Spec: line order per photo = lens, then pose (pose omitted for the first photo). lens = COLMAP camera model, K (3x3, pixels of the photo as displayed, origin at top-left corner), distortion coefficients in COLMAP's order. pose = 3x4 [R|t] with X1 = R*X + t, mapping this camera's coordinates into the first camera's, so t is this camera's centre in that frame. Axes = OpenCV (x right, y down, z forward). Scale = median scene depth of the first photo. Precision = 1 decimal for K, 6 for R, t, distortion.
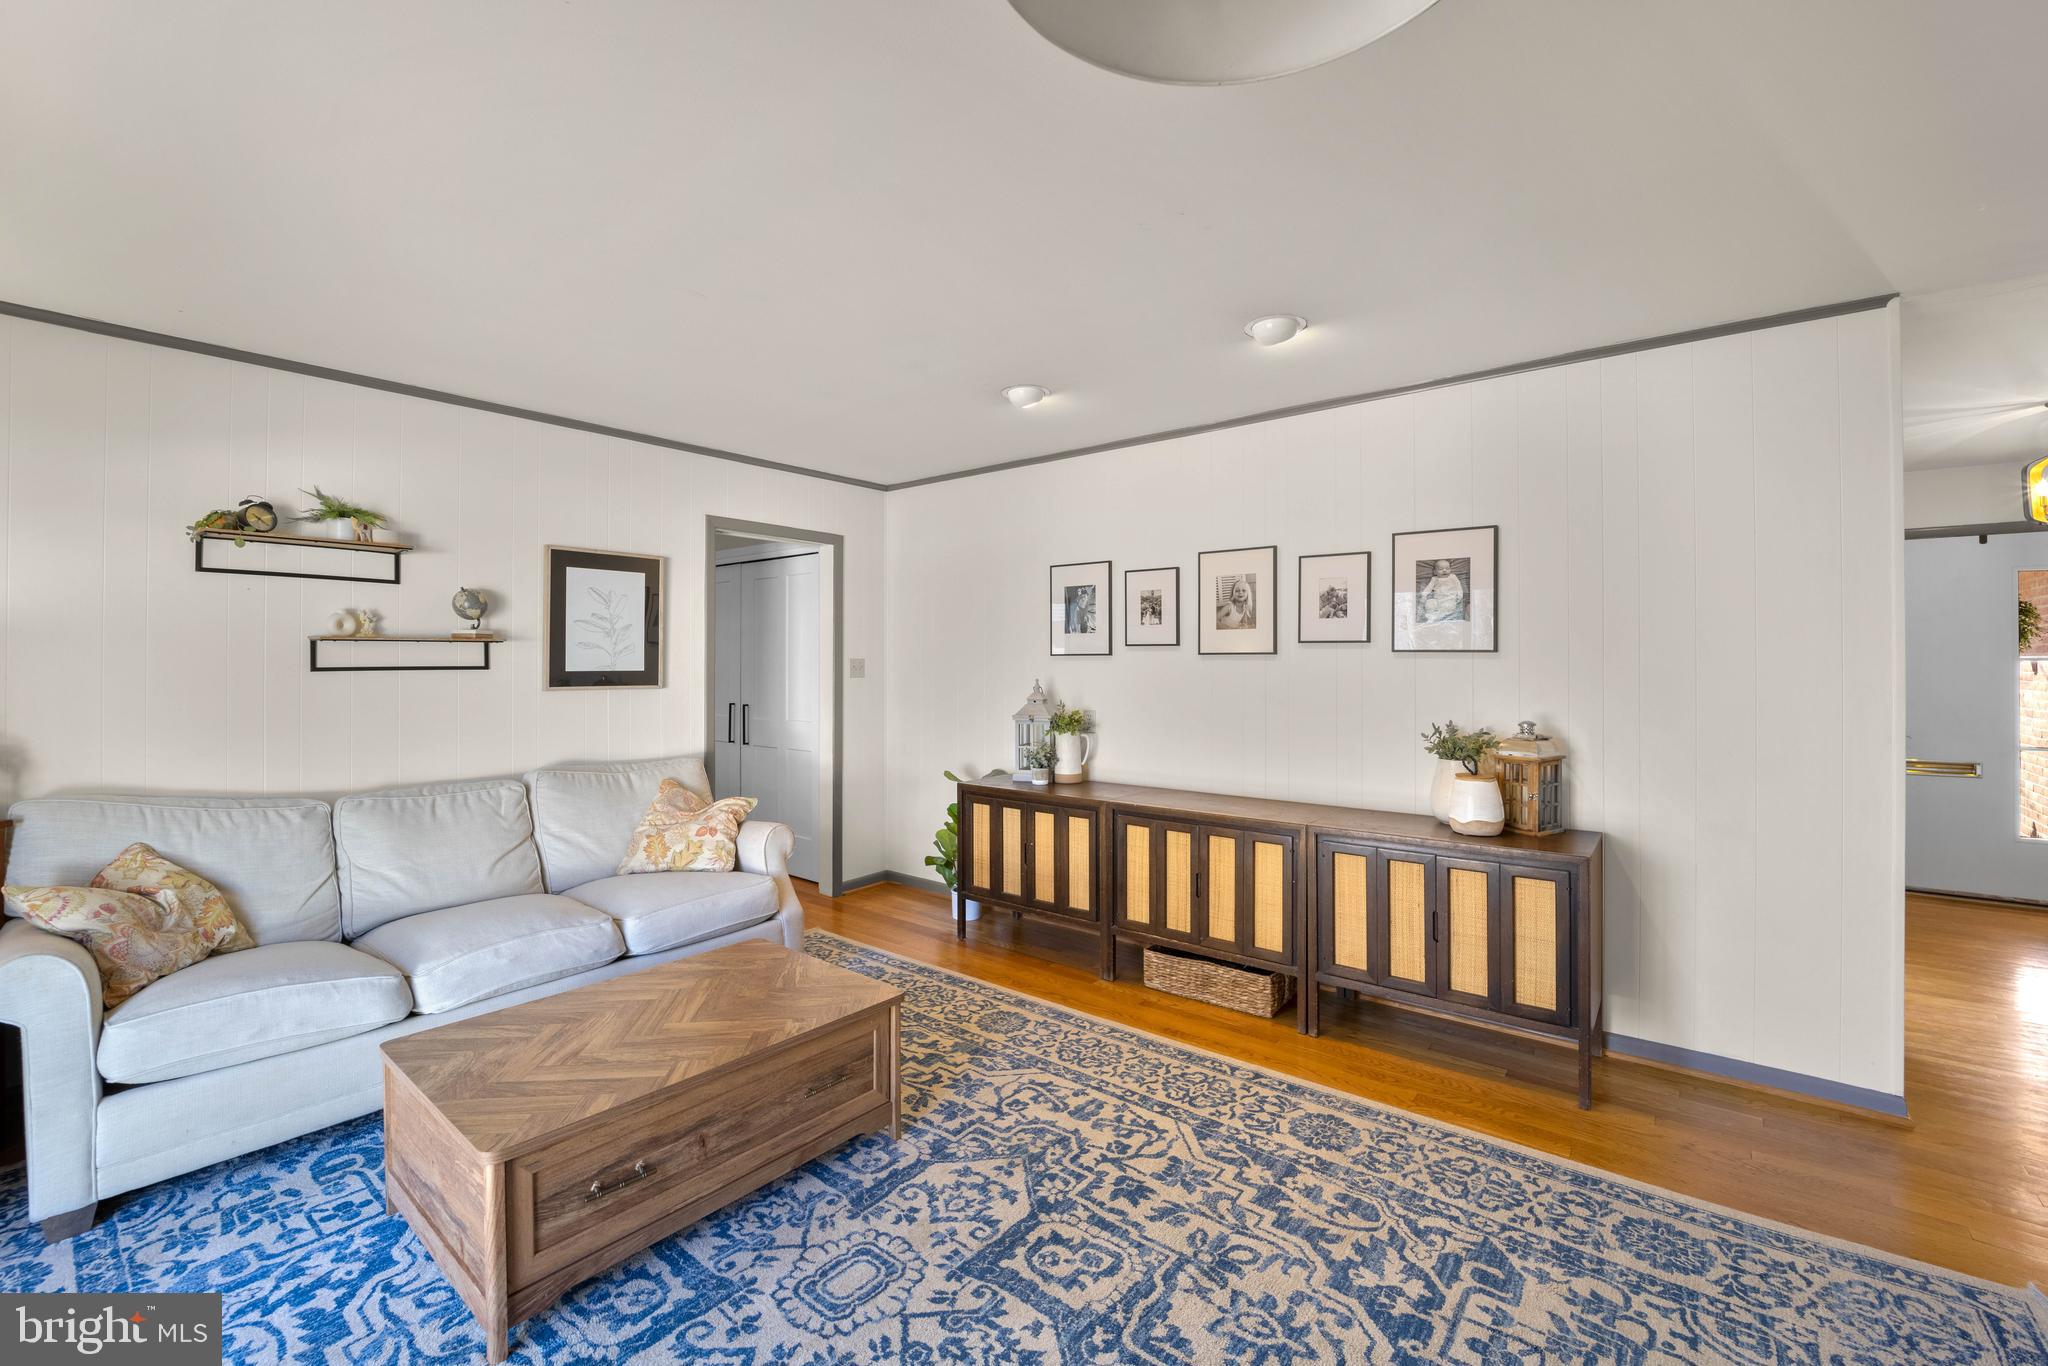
lens RADIAL K [[836.9, 0, 1020.0], [0, 836.9, 666.2], [0, 0, 1]] dist [-0.016755, -0.003088]
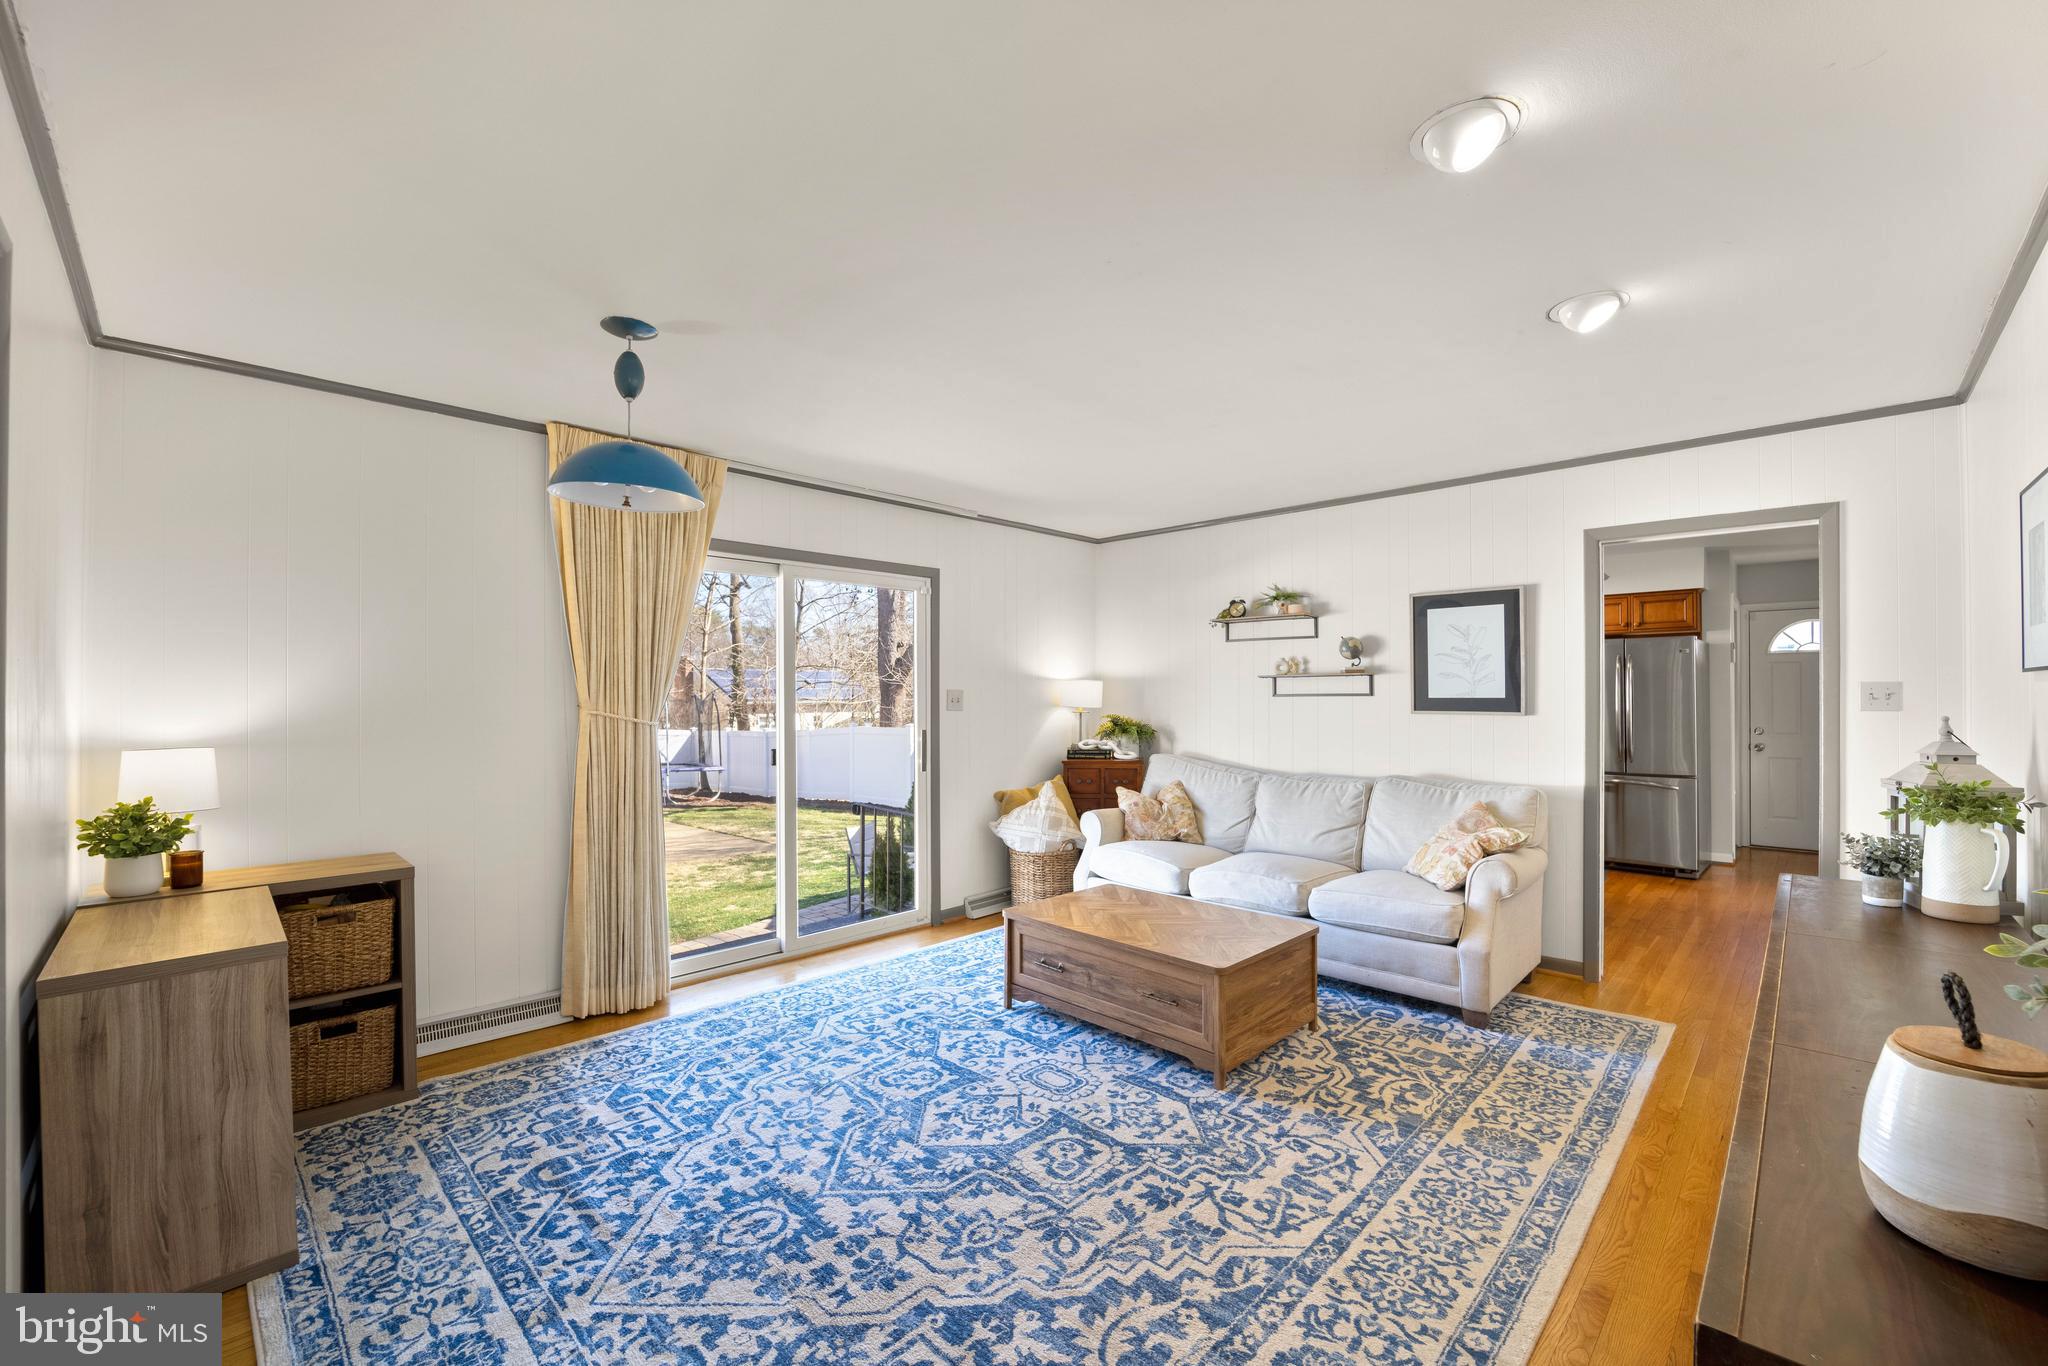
lens RADIAL K [[836.9, 0, 1025.9], [0, 836.9, 685.1], [0, 0, 1]] dist [-0.016755, -0.003088]
pose [[-0.087667, -0.012799, -0.996068, 1.062891], [-0.001510, 0.999918, -0.012716, 0.006269], [0.996149, 0.000389, -0.087679, 0.826816]]
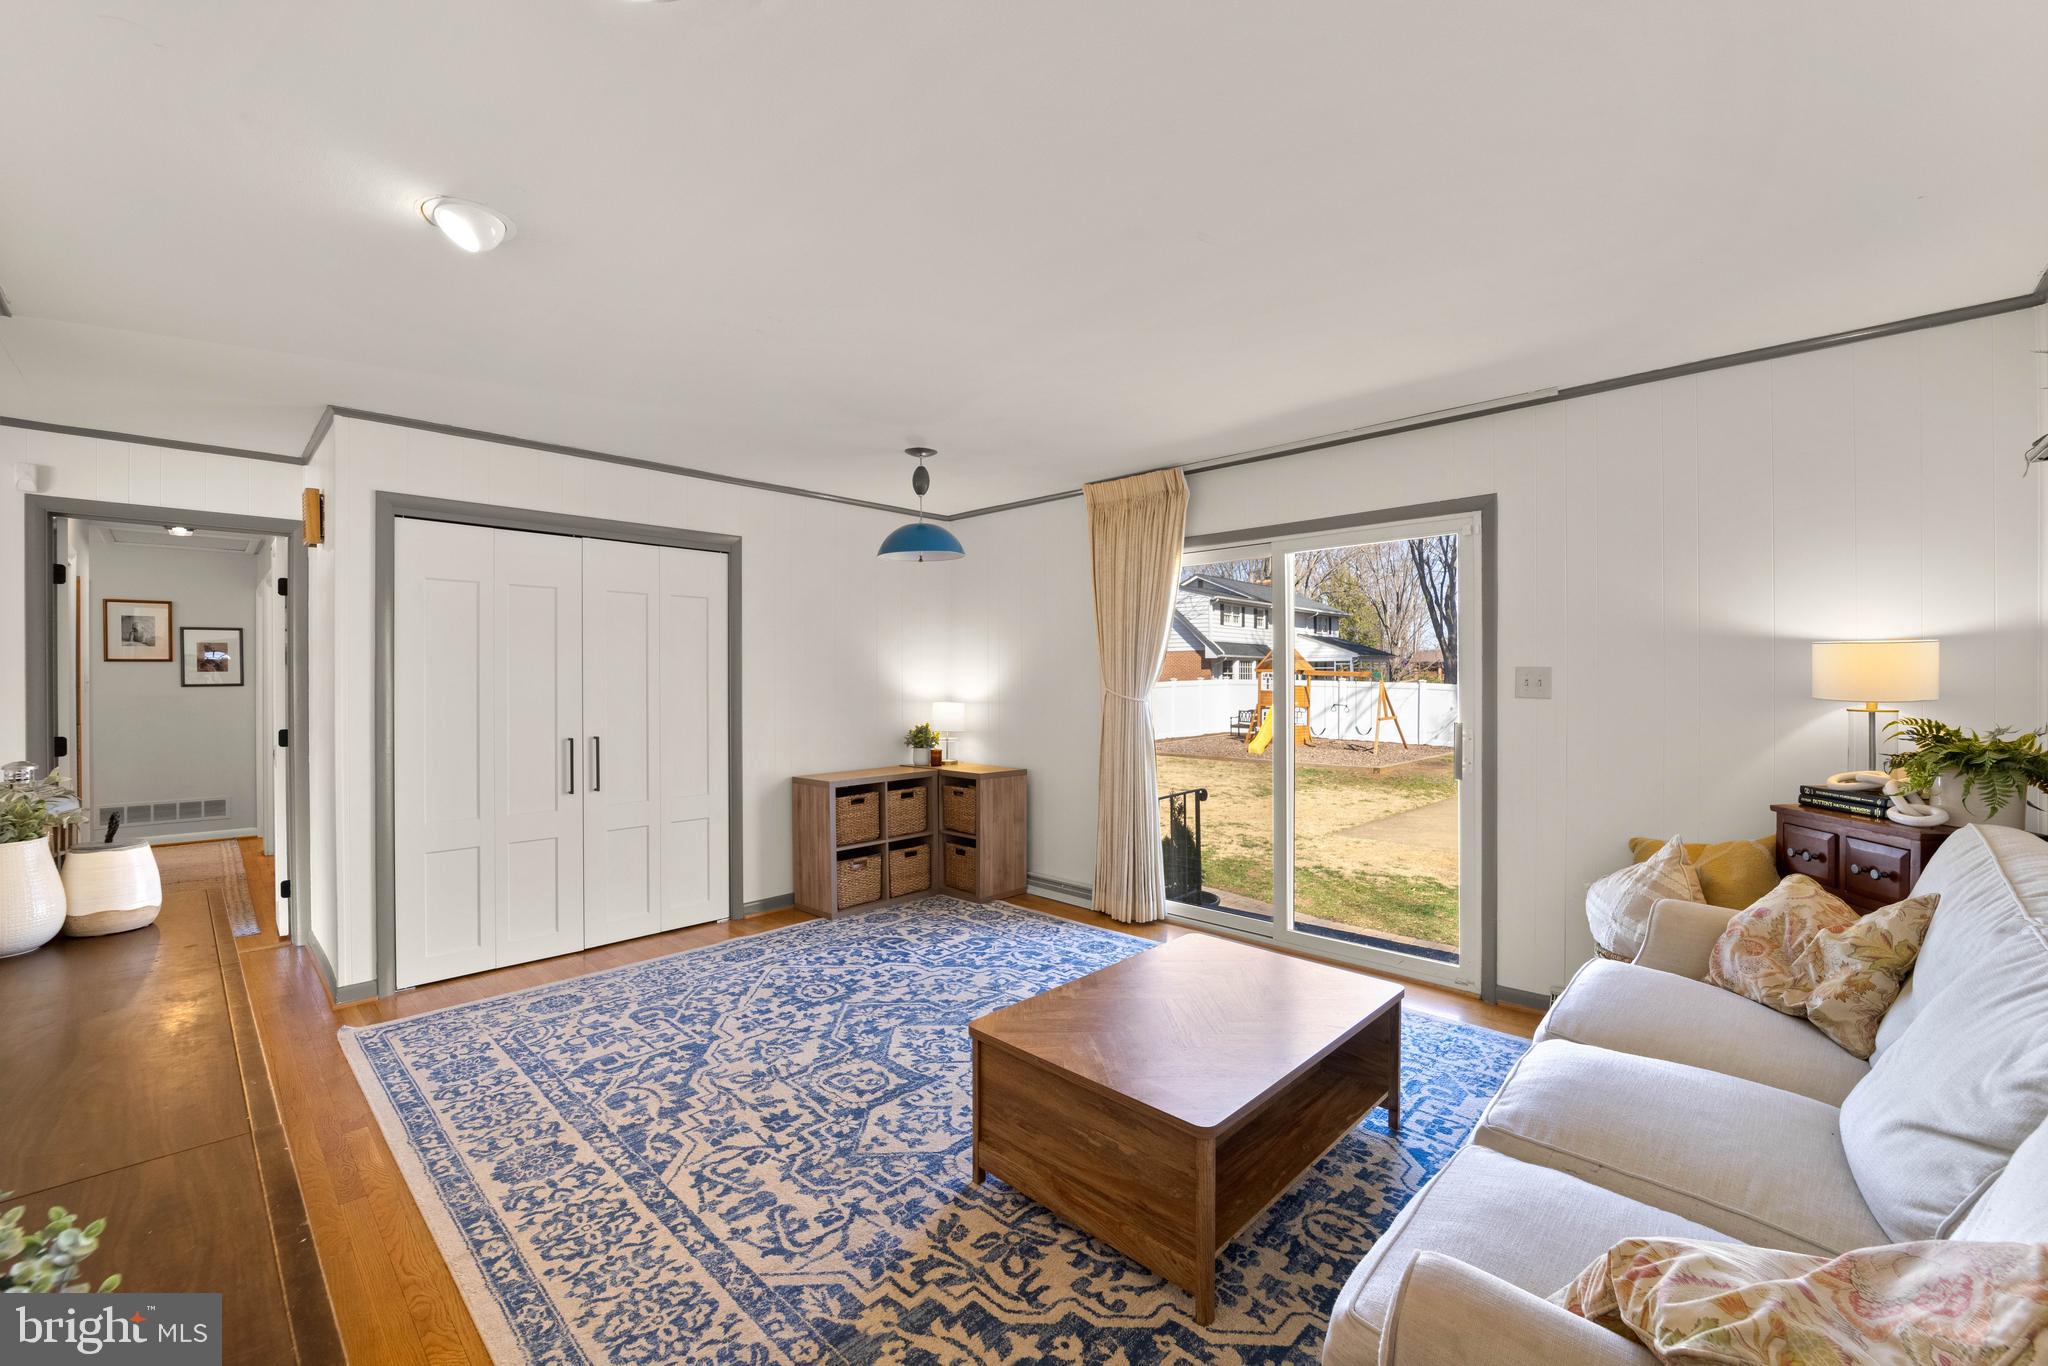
lens RADIAL K [[836.9, 0, 1023.9], [0, 836.9, 674.0], [0, 0, 1]] dist [-0.016755, -0.003088]
pose [[-0.995954, 0.004494, 0.089750, -0.285542], [0.004352, 0.999989, -0.001780, 0.002488], [-0.089757, -0.001382, -0.995963, 1.916475]]
